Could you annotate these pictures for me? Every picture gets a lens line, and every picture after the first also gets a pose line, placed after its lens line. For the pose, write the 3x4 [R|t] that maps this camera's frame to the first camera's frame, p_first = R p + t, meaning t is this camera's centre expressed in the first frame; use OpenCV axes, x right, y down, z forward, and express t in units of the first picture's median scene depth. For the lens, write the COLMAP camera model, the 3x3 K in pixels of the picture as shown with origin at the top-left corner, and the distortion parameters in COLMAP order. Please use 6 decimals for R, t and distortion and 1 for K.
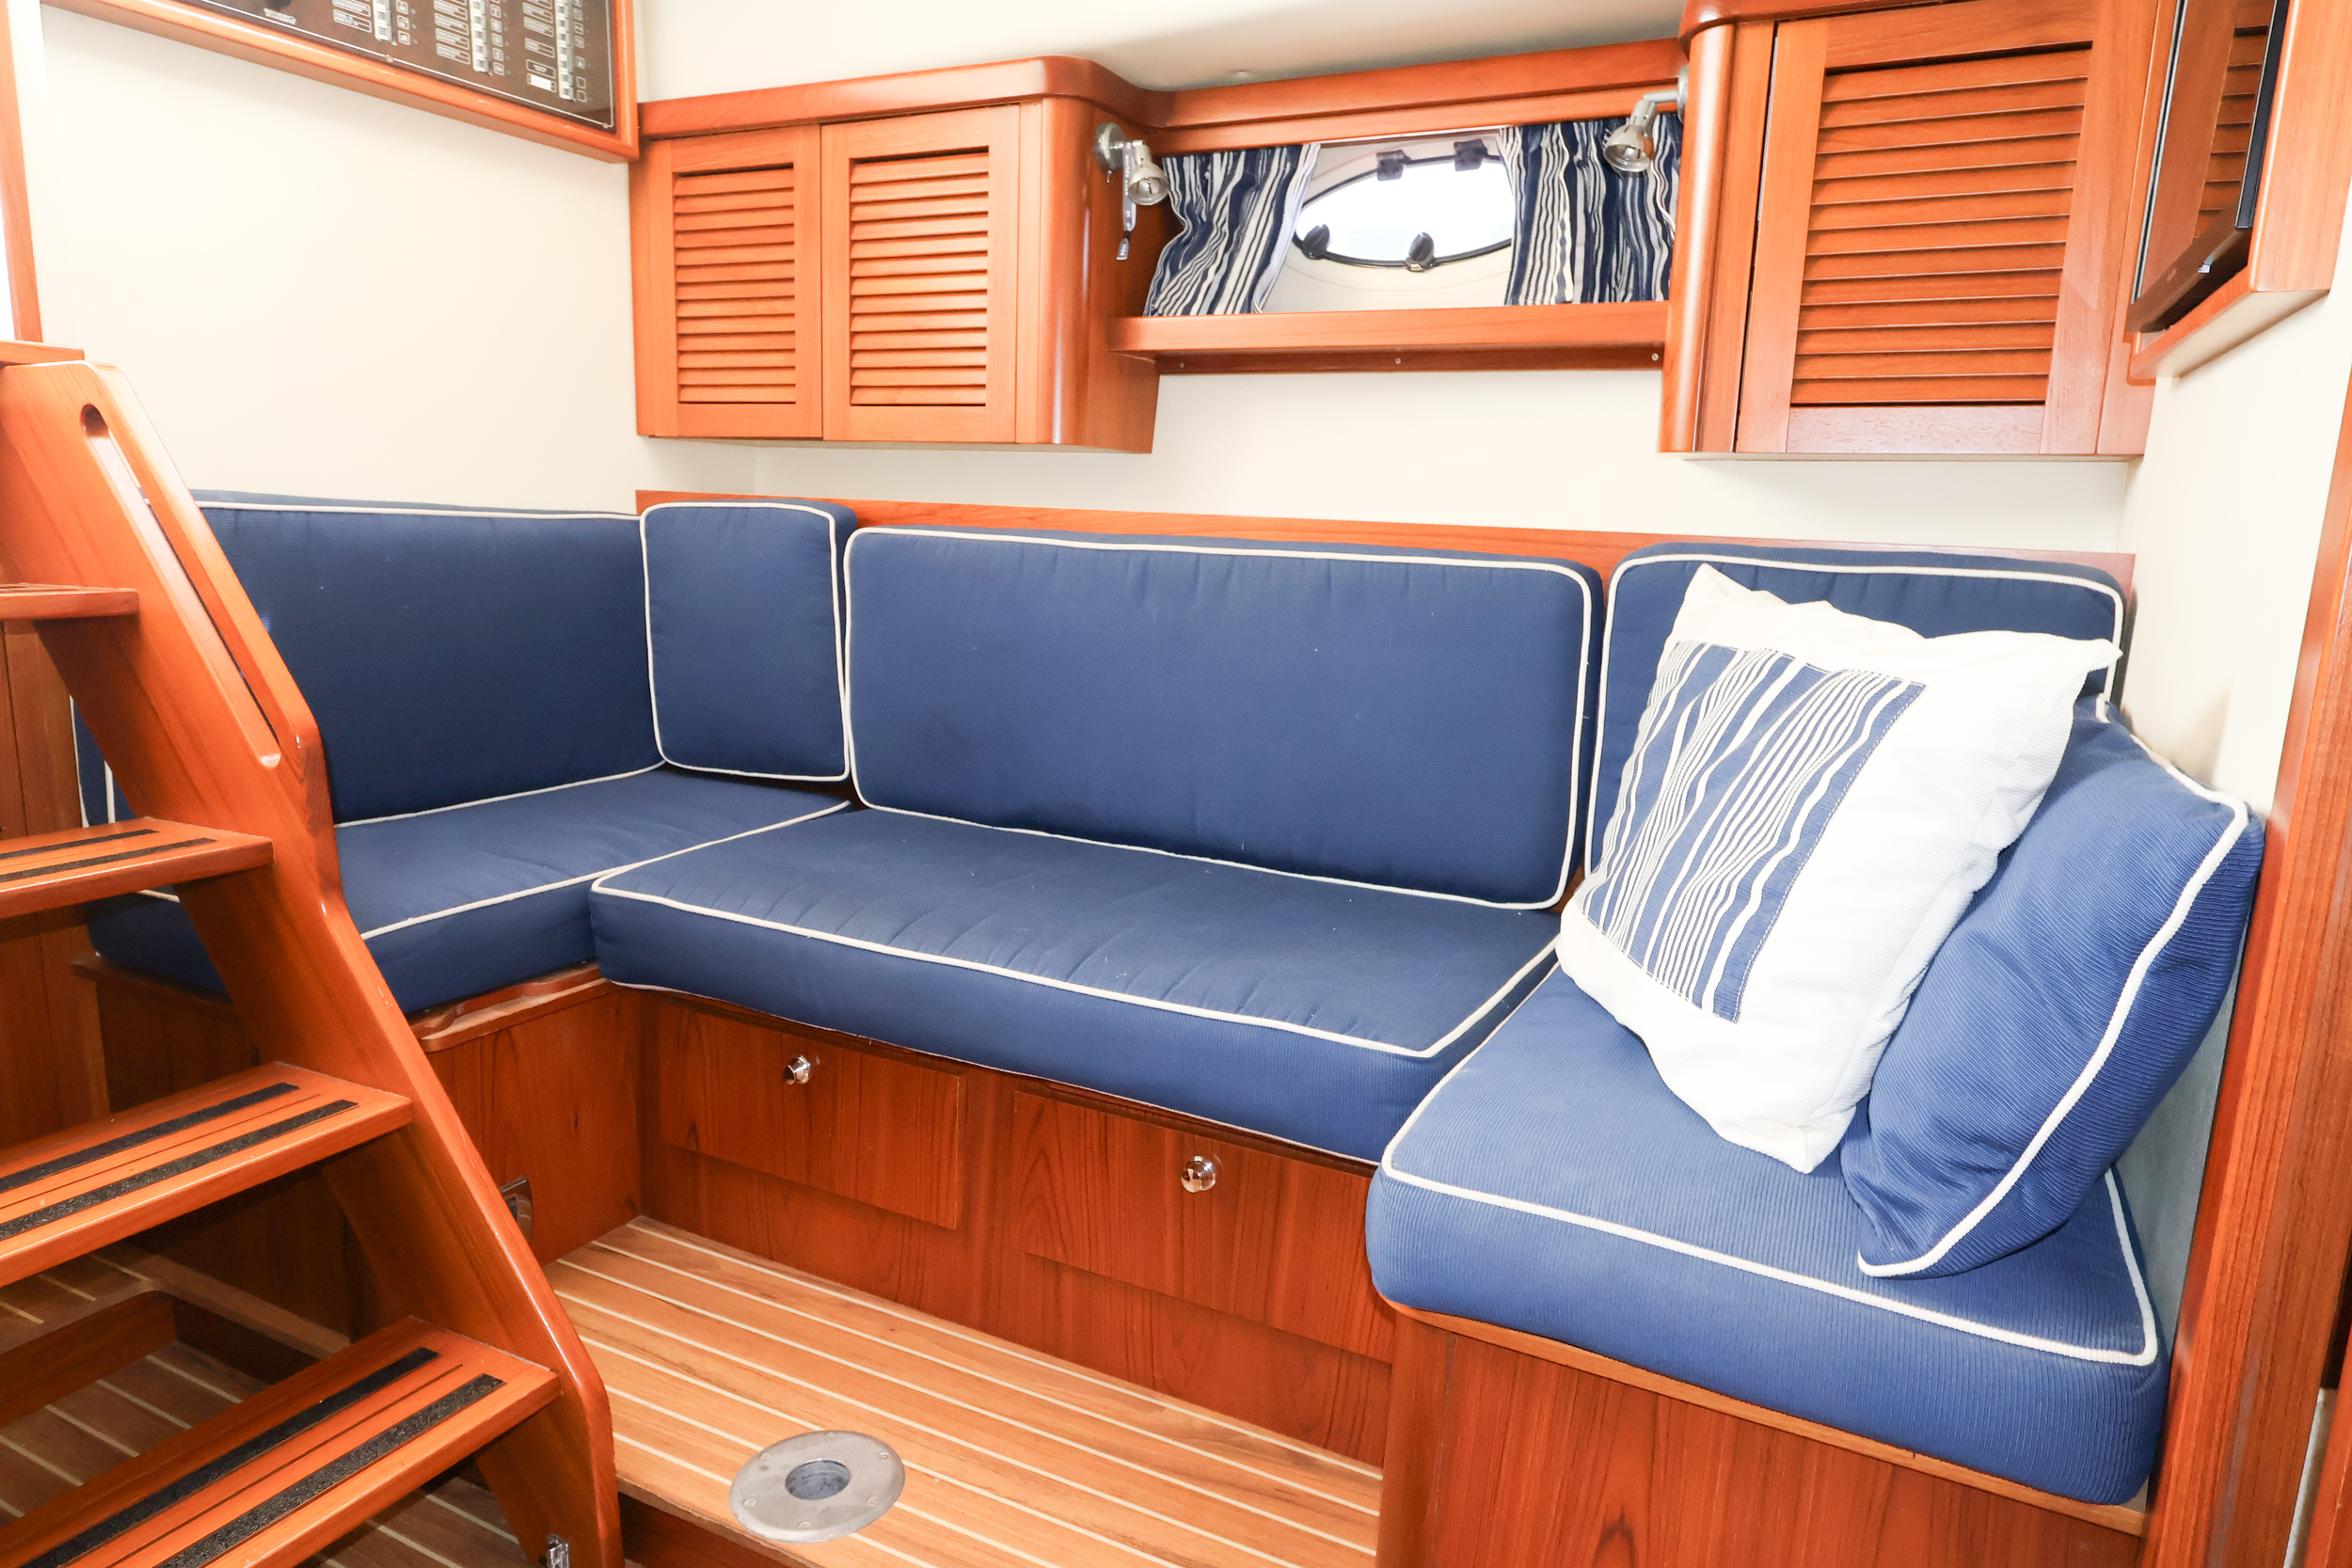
lens RADIAL K [[1444.9, 0, 1176.0], [0, 1444.9, 784.0], [0, 0, 1]] dist [0.003804, 0.000332]
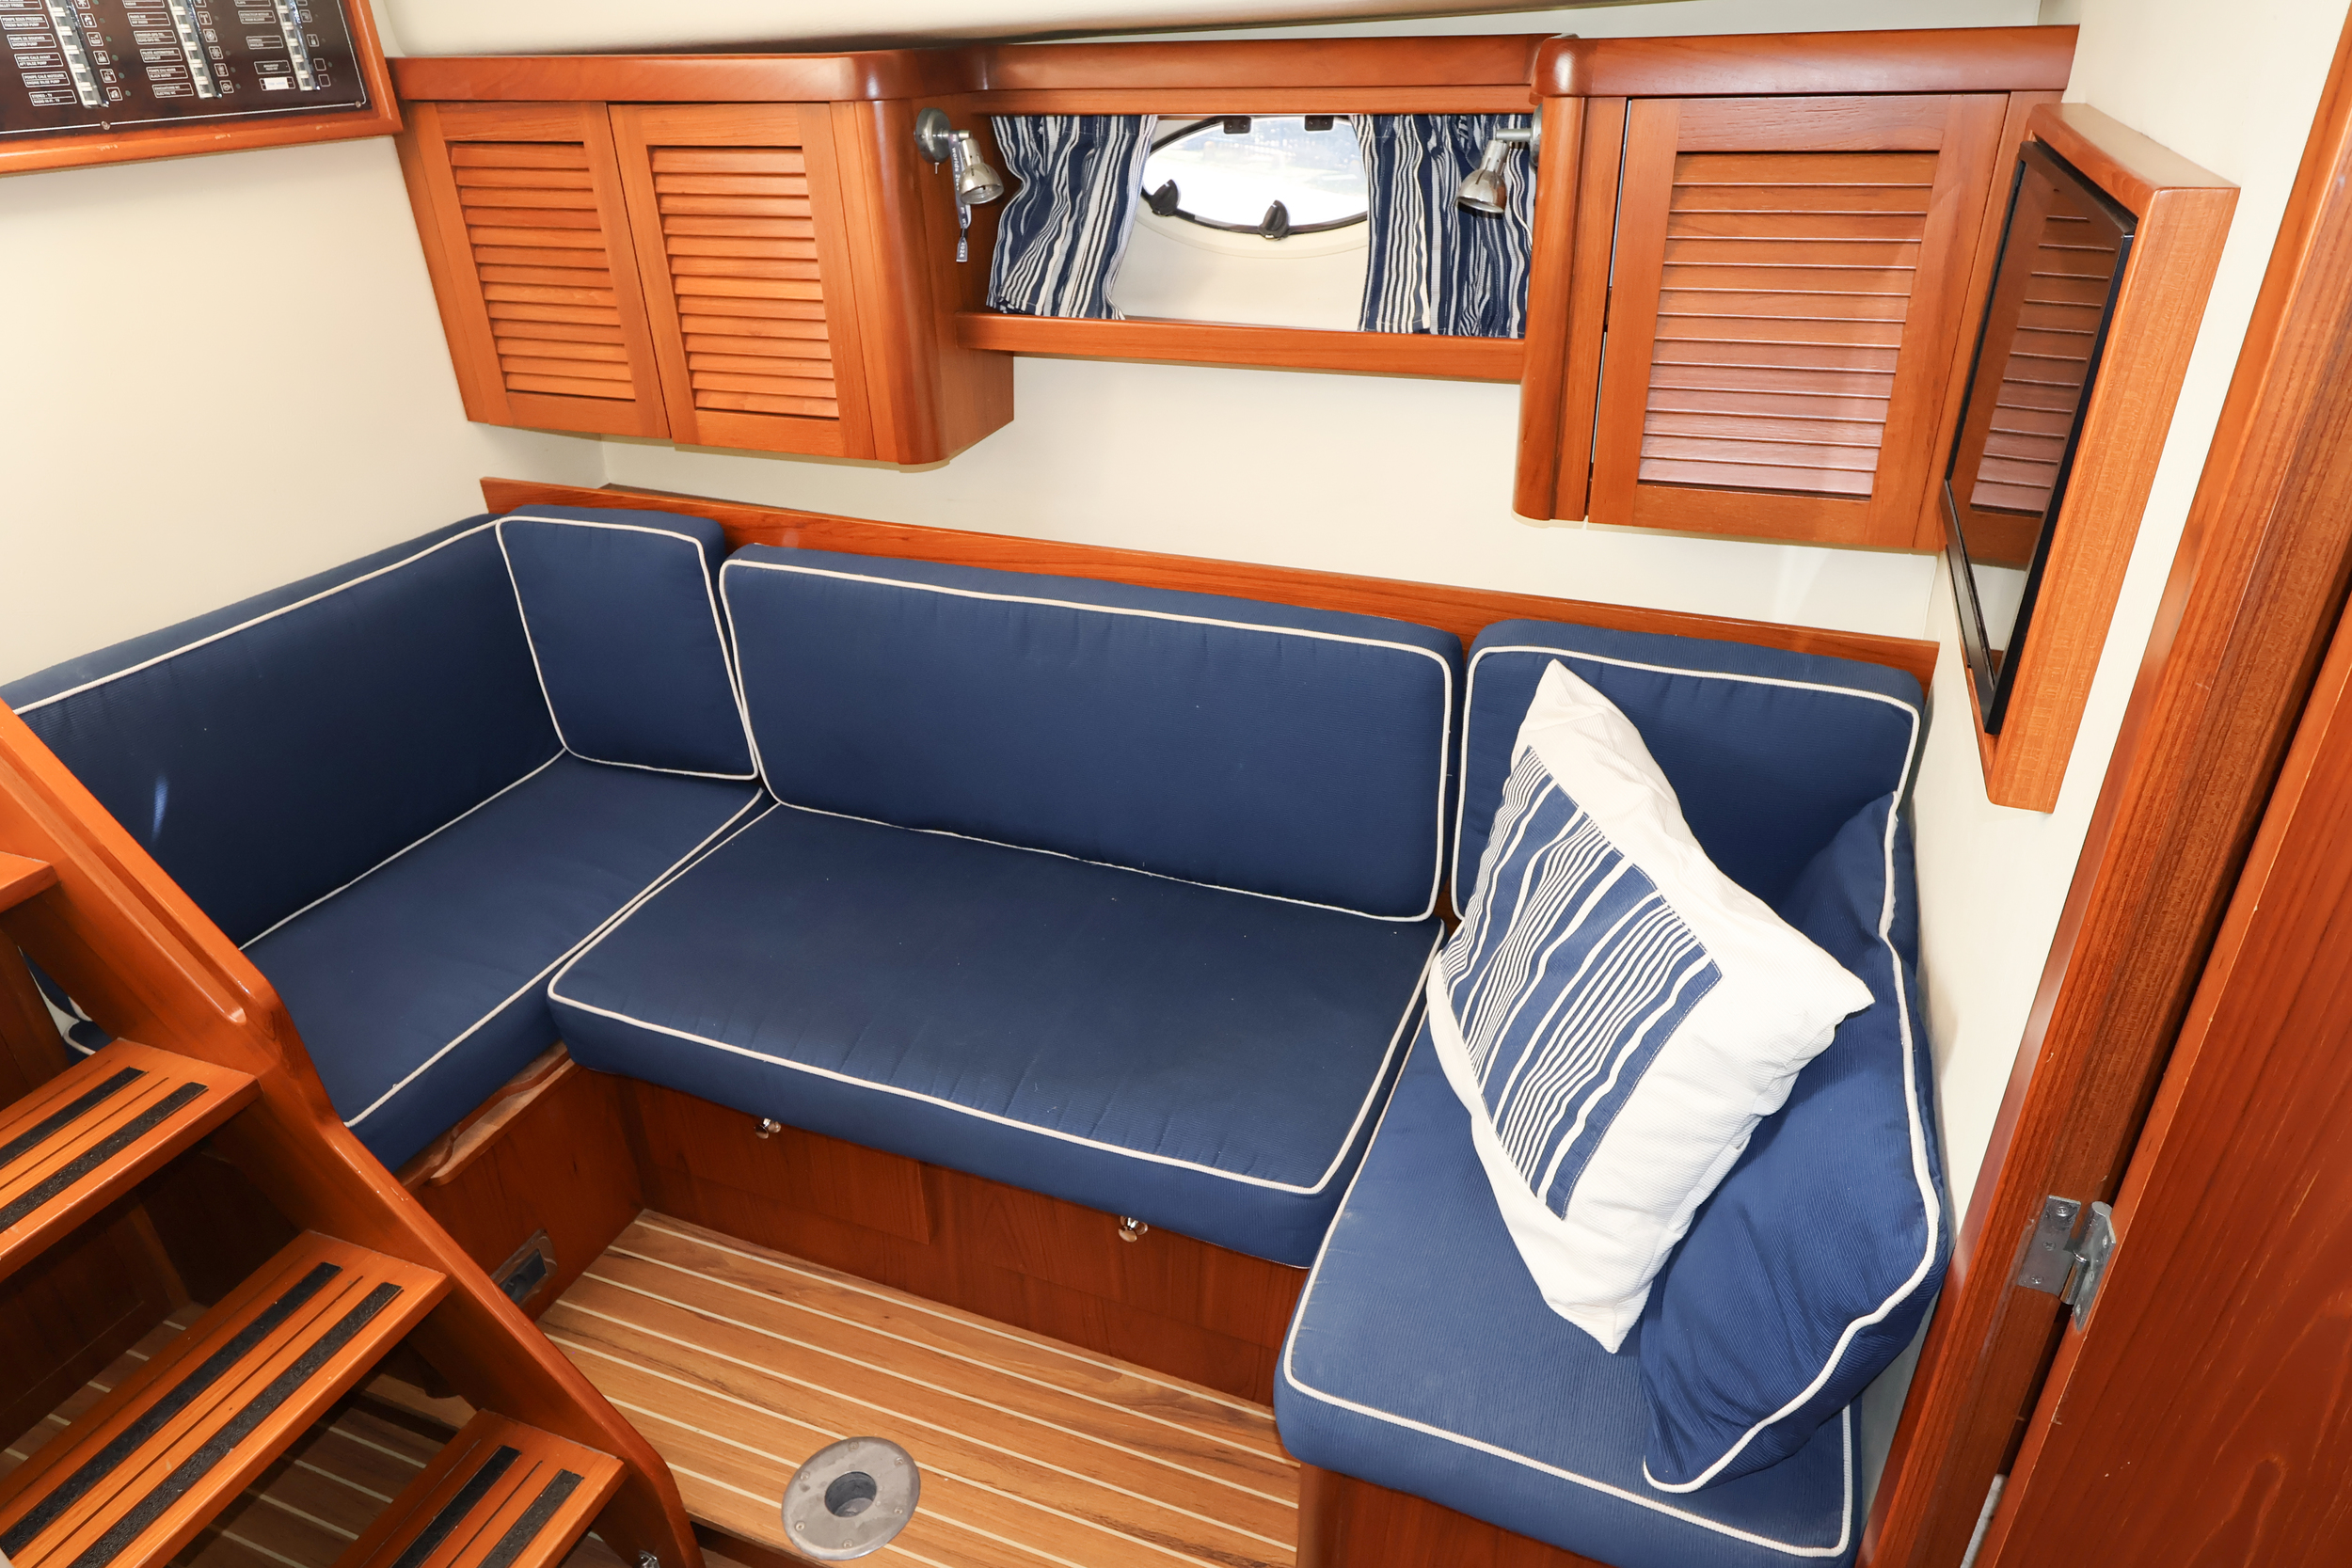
lens RADIAL K [[1444.9, 0, 1176.0], [0, 1444.9, 784.0], [0, 0, 1]] dist [0.003804, 0.000332]
pose [[0.993706, -0.099244, 0.051944, 0.020210], [0.078397, 0.947393, 0.310322, -0.346920], [-0.080009, -0.304297, 0.949211, -0.014194]]
